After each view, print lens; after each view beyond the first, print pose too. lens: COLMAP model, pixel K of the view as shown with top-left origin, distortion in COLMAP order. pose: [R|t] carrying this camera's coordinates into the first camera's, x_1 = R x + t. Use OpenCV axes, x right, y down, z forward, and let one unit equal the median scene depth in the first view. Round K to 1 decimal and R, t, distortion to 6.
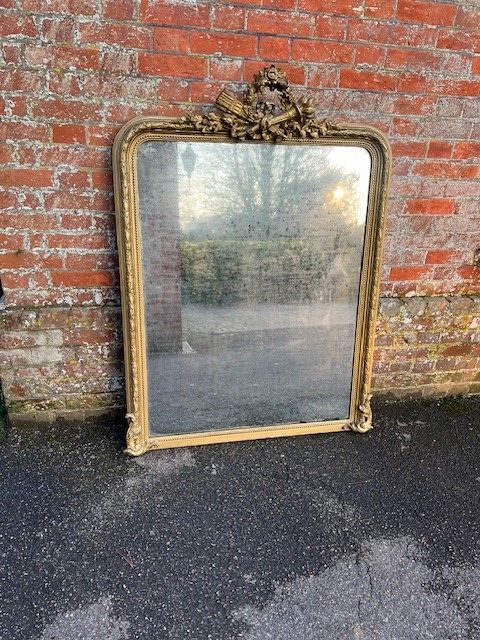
lens RADIAL K [[467.7, 0, 236.4], [0, 467.7, 321.9], [0, 0, 1]] dist [0.029844, -0.037609]
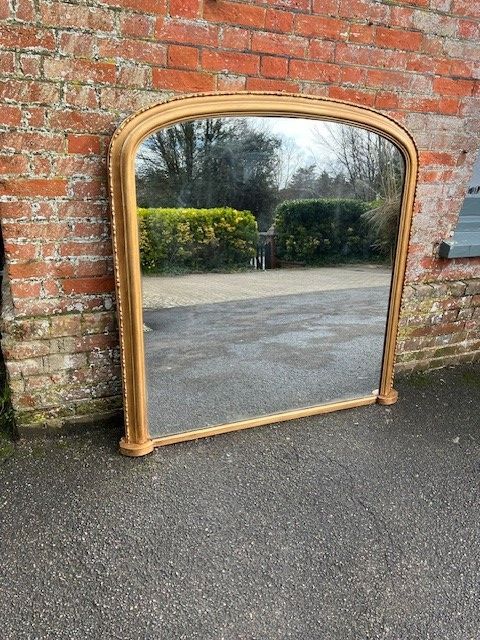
lens RADIAL K [[467.7, 0, 240.4], [0, 467.7, 317.3], [0, 0, 1]] dist [0.029844, -0.037609]
pose [[0.982656, -0.059476, 0.175643, -0.198510], [0.059042, 0.998226, 0.007700, -0.011263], [-0.175789, 0.002804, 0.984424, -0.056010]]
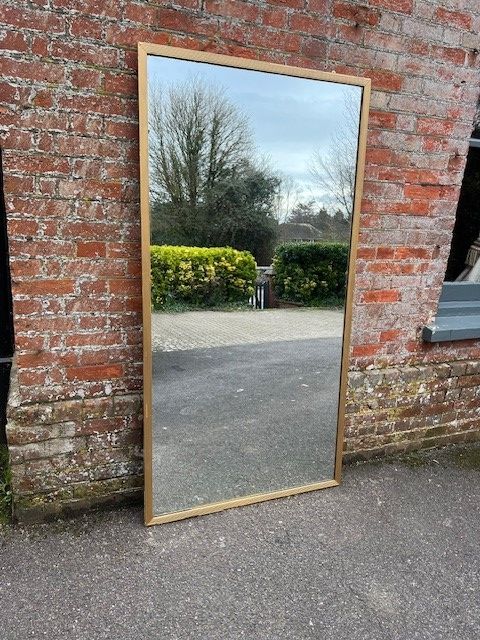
lens RADIAL K [[467.7, 0, 241.6], [0, 467.7, 321.5], [0, 0, 1]] dist [0.029844, -0.037609]
pose [[0.984381, -0.039337, 0.171600, -0.175299], [0.063226, 0.988682, -0.136050, -0.039040], [-0.164306, 0.144775, 0.975727, -0.141862]]
